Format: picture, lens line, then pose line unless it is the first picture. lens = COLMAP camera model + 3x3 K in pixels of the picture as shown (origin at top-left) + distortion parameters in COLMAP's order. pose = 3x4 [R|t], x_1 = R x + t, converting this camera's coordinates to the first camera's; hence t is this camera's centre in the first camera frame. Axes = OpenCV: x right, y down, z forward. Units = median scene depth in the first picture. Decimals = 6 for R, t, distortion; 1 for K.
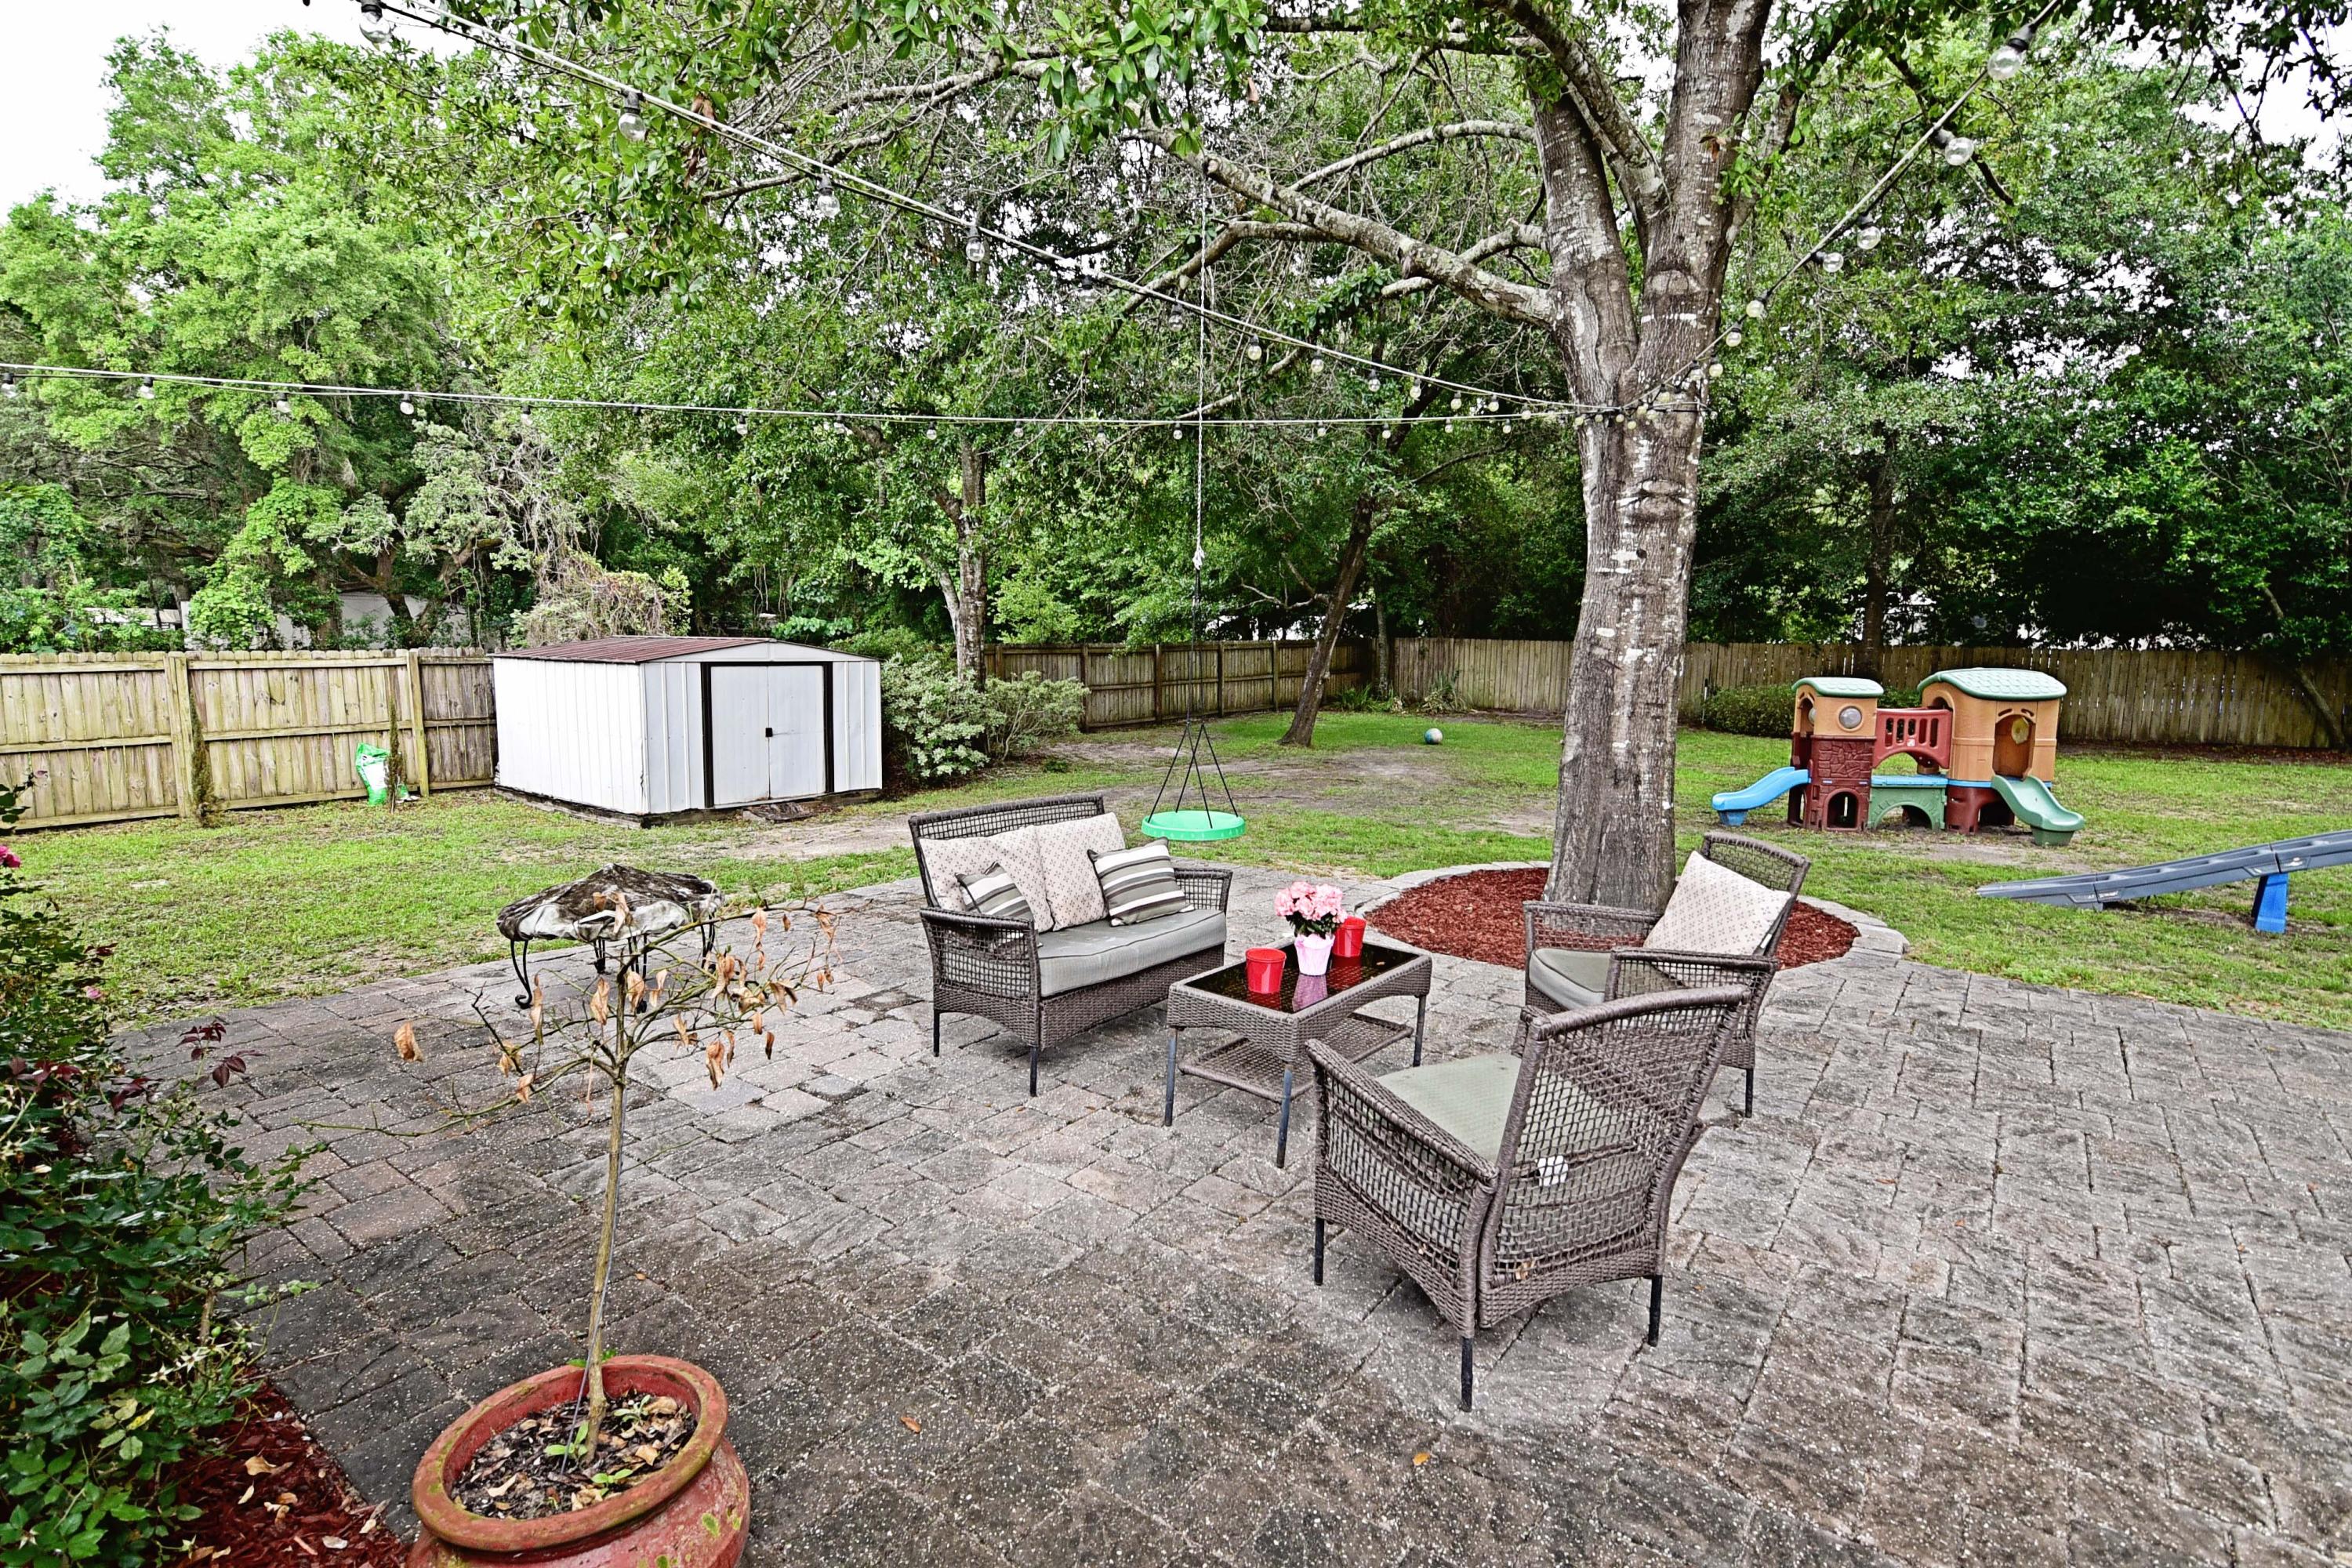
lens RADIAL K [[1141.7, 0, 1174.9], [0, 1141.7, 792.3], [0, 0, 1]] dist [-0.009521, -0.007021]
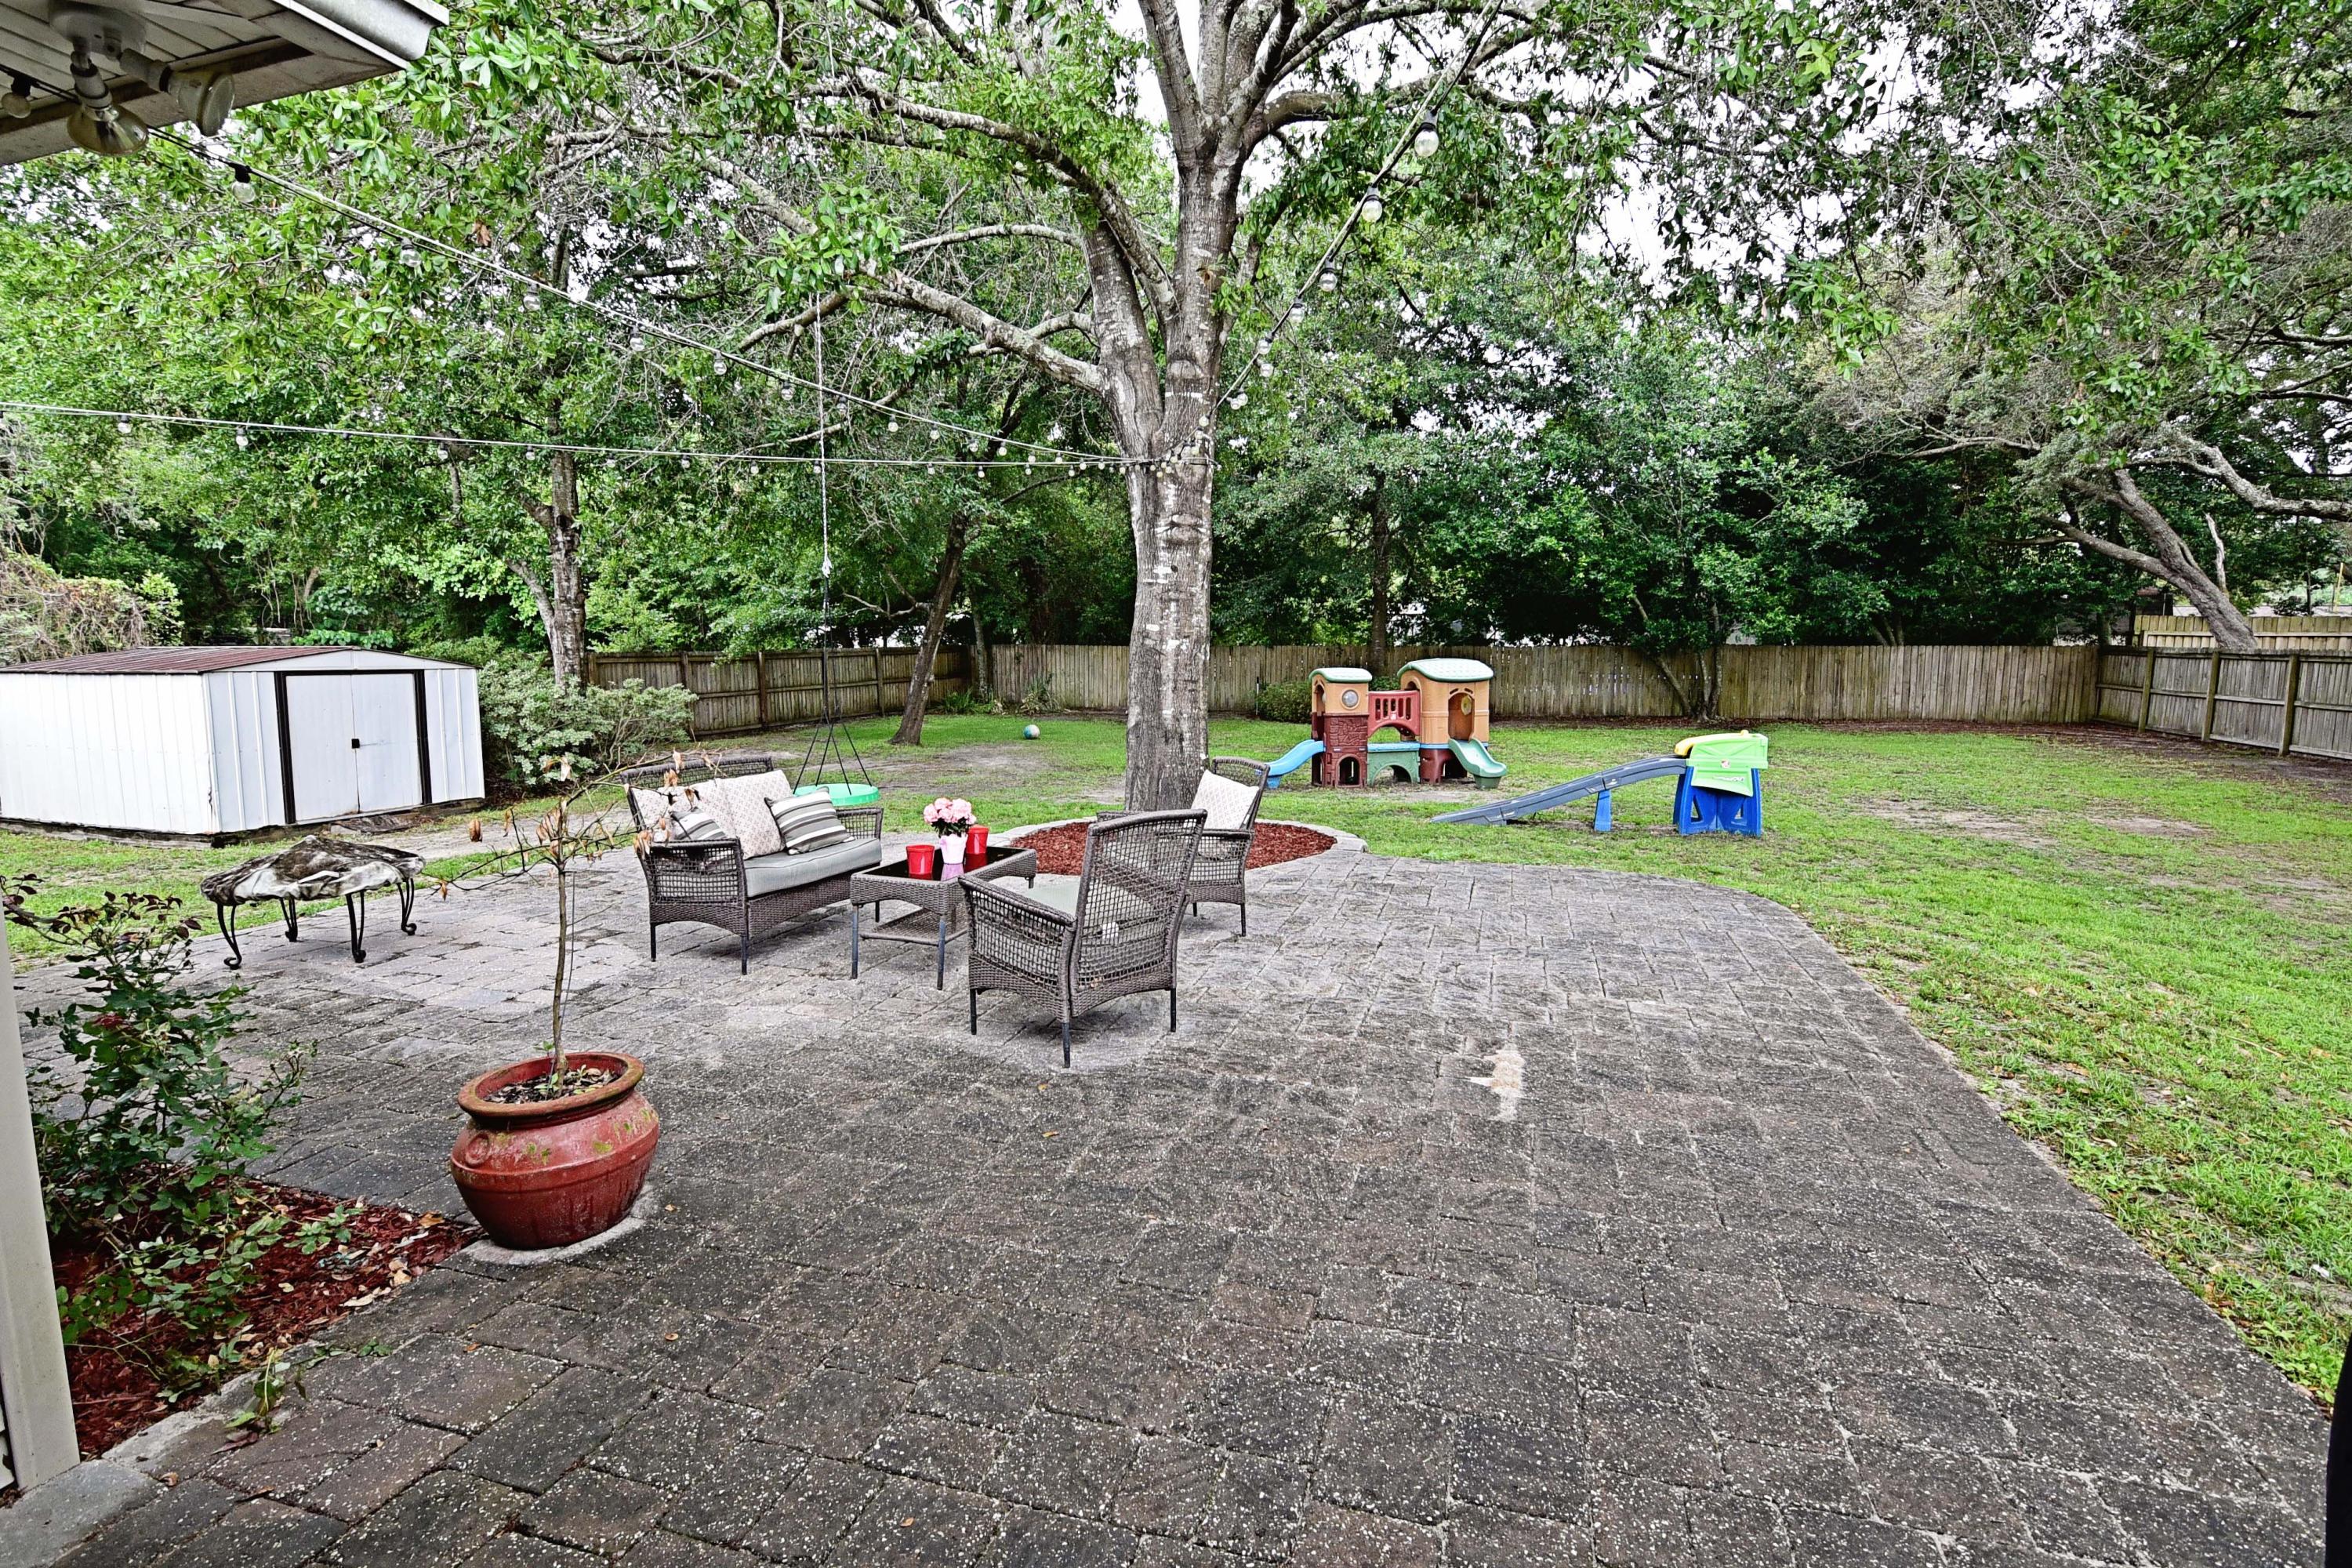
lens RADIAL K [[1137.4, 0, 1162.7], [0, 1137.4, 796.5], [0, 0, 1]] dist [-0.008392, -0.008826]
pose [[0.943204, -0.052385, 0.328059, -0.032687], [0.054416, 0.998514, 0.002992, 0.030969], [-0.327728, 0.015029, 0.944652, -0.147268]]
